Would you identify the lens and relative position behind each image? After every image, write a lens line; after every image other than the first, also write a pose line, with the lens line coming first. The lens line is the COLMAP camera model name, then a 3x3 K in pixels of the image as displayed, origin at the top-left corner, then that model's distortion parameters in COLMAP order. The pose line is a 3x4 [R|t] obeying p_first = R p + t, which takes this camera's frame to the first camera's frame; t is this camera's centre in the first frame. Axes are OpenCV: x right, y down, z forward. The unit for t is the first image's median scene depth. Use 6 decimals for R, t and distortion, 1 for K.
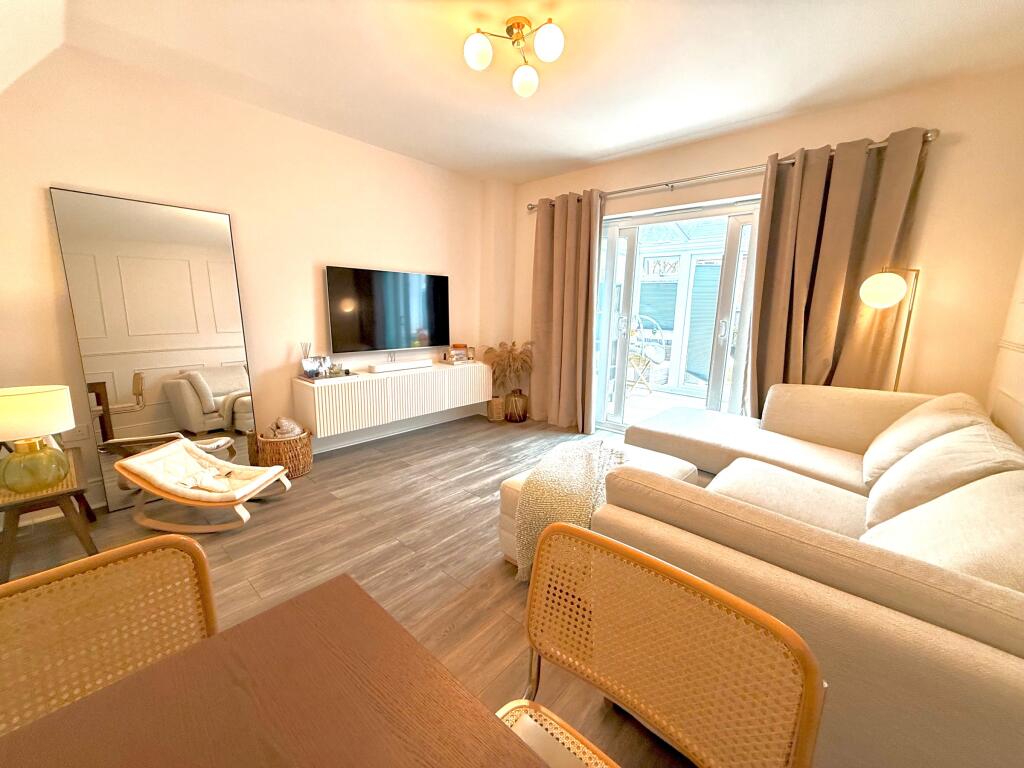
lens RADIAL K [[417.9, 0, 507.8], [0, 417.9, 382.7], [0, 0, 1]] dist [0.000084, 0.000132]
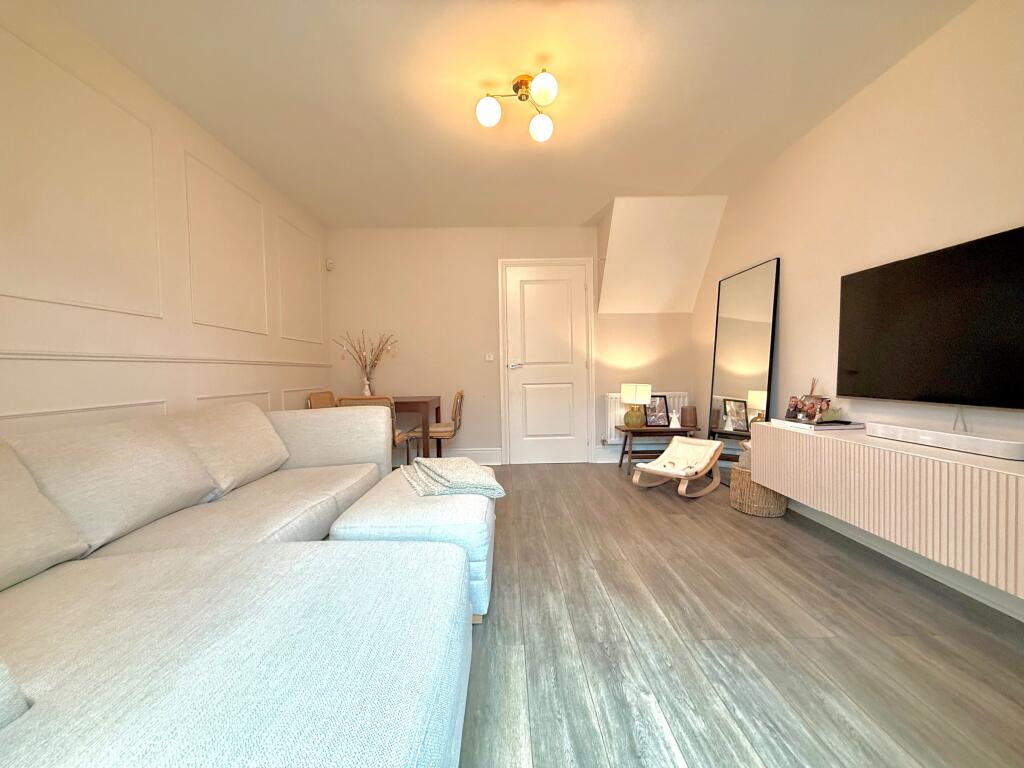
lens RADIAL K [[417.9, 0, 507.8], [0, 417.9, 382.7], [0, 0, 1]] dist [0.000084, 0.000132]
pose [[-0.740354, 0.010251, -0.672139, 0.493040], [-0.123996, 0.980643, 0.151537, -0.132301], [0.660682, 0.195534, -0.724753, 1.166148]]
